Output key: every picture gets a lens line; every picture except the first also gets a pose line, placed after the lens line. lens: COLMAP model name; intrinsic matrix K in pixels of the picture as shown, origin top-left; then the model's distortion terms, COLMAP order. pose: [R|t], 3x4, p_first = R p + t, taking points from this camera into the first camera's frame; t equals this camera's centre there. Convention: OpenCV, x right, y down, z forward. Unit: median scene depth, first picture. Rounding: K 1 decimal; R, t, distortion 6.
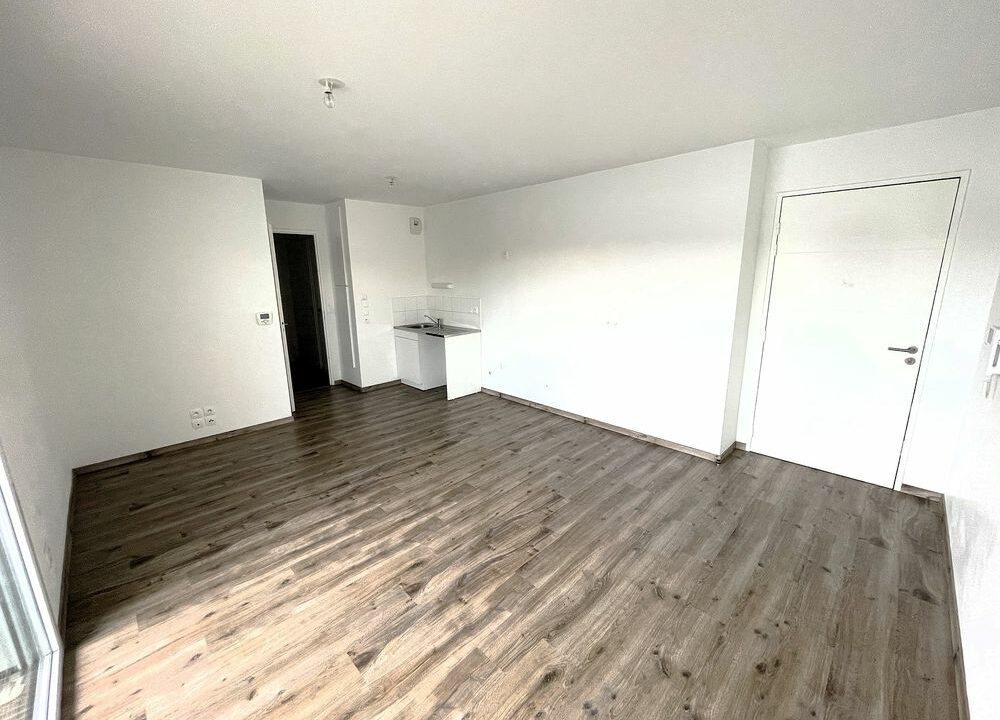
lens RADIAL K [[407.7, 0, 499.8], [0, 407.7, 359.6], [0, 0, 1]] dist [0.000528, -0.000078]
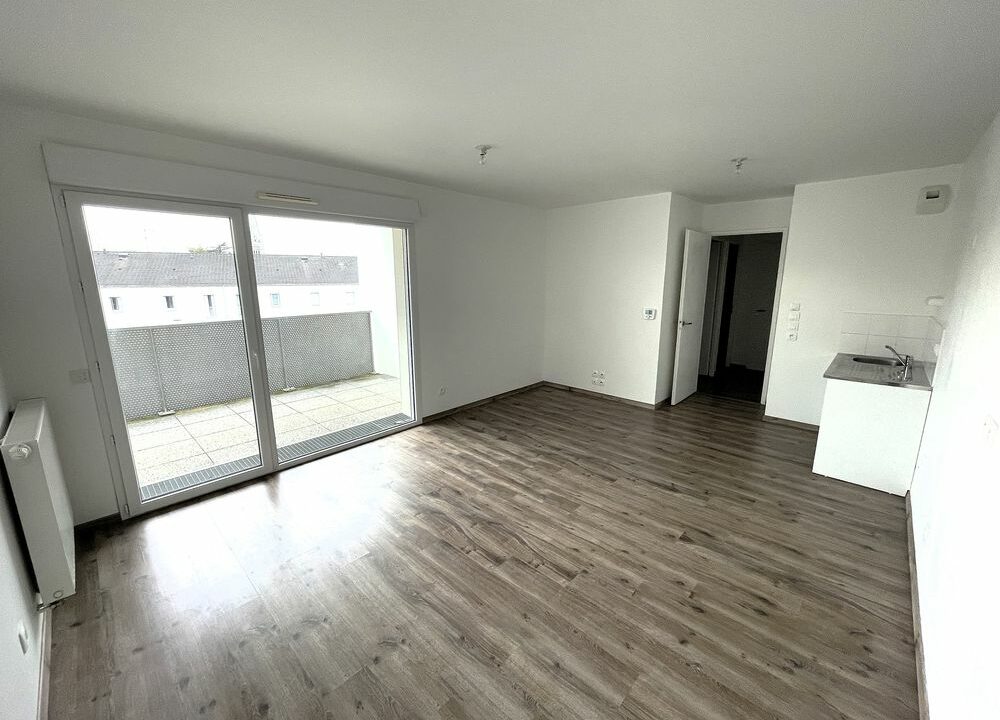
lens RADIAL K [[407.7, 0, 503.0], [0, 407.7, 359.9], [0, 0, 1]] dist [0.000528, -0.000078]
pose [[0.027223, 0.213755, -0.976508, 0.815992], [-0.212906, 0.955696, 0.203264, -0.175970], [0.976693, 0.202371, 0.071526, 0.766695]]
